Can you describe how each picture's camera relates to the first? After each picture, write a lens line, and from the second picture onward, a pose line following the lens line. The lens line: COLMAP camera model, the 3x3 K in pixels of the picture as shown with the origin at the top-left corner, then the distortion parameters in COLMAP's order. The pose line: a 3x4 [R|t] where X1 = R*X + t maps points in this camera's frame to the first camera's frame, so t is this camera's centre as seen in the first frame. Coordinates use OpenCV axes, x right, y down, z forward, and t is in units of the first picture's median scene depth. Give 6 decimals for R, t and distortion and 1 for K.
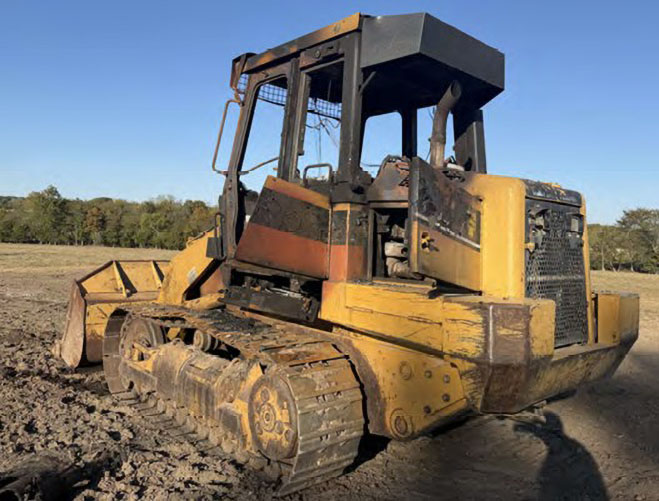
lens RADIAL K [[509.5, 0, 329.5], [0, 509.5, 250.5], [0, 0, 1]] dist [0.060870, -0.001654]
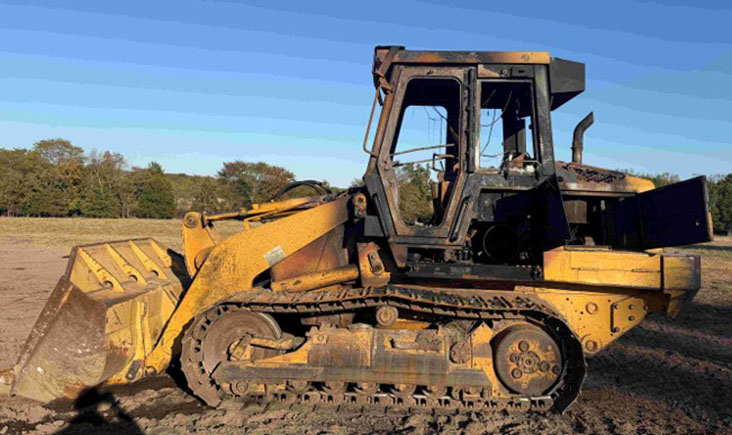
lens RADIAL K [[550.0, 0, 352.5], [0, 550.0, 195.4], [0, 0, 1]] dist [0.008686, -0.000433]
pose [[0.721305, -0.008627, 0.692564, -1.039130], [0.015507, 0.999873, -0.003696, -0.066511], [-0.692444, 0.013405, 0.721347, 0.240151]]
